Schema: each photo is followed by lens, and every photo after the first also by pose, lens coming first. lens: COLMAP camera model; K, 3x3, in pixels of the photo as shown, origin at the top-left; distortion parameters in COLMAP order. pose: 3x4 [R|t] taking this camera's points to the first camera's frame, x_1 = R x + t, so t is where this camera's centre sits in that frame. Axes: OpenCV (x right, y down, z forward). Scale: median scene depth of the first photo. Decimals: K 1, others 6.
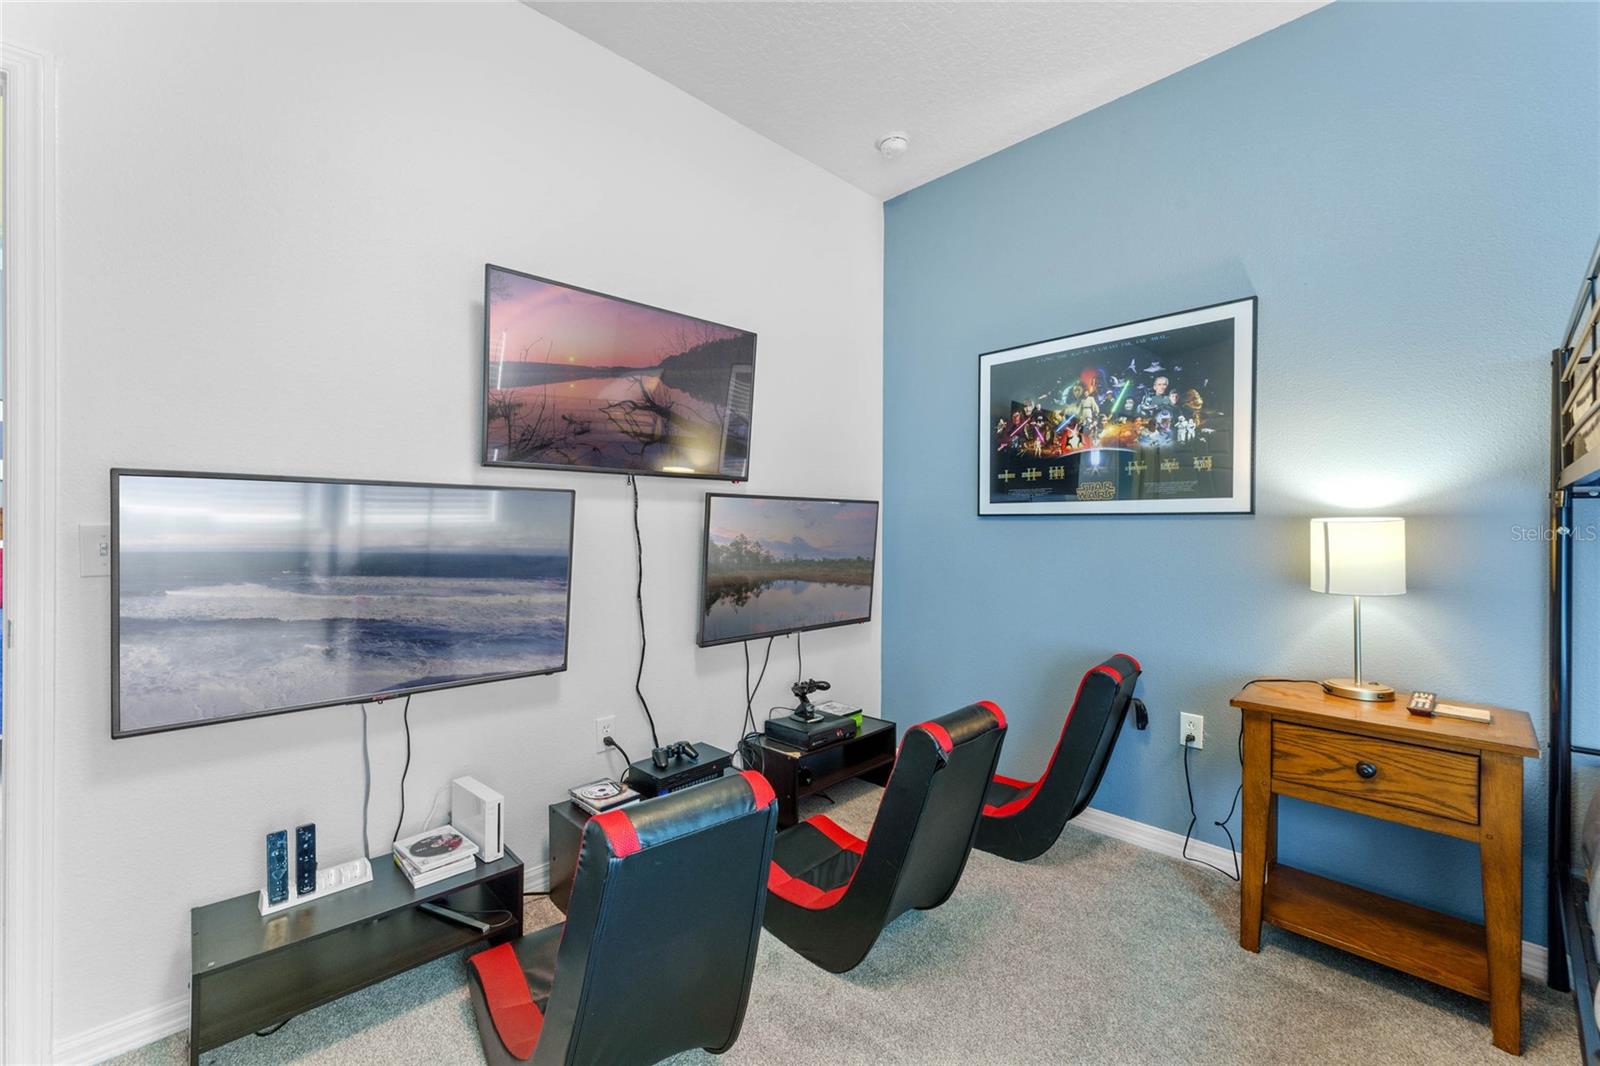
lens RADIAL K [[657.4, 0, 796.1], [0, 657.4, 526.9], [0, 0, 1]] dist [0.001339, 0.000093]
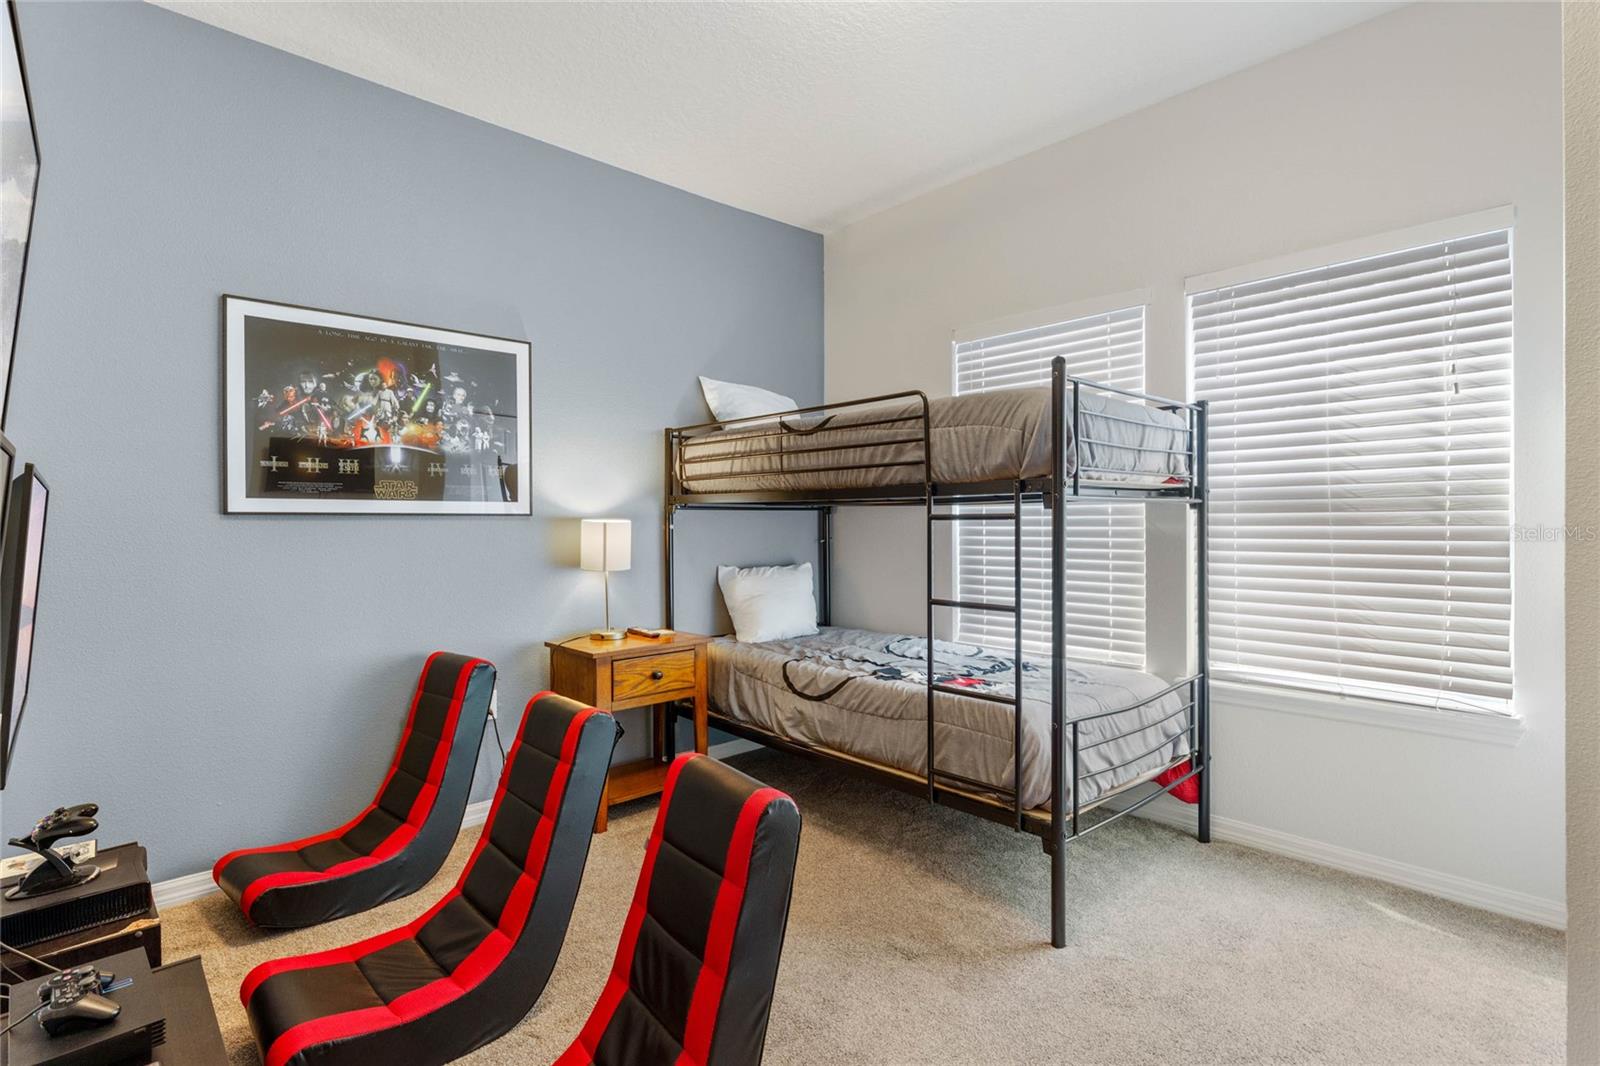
lens RADIAL K [[766.3, 0, 796.5], [0, 766.3, 528.0], [0, 0, 1]] dist [-0.005156, 0.001402]
pose [[0.011407, -0.010600, 0.999879, -0.653824], [0.007077, 0.999920, 0.010520, -0.006512], [-0.999910, 0.006956, 0.011481, 0.406495]]
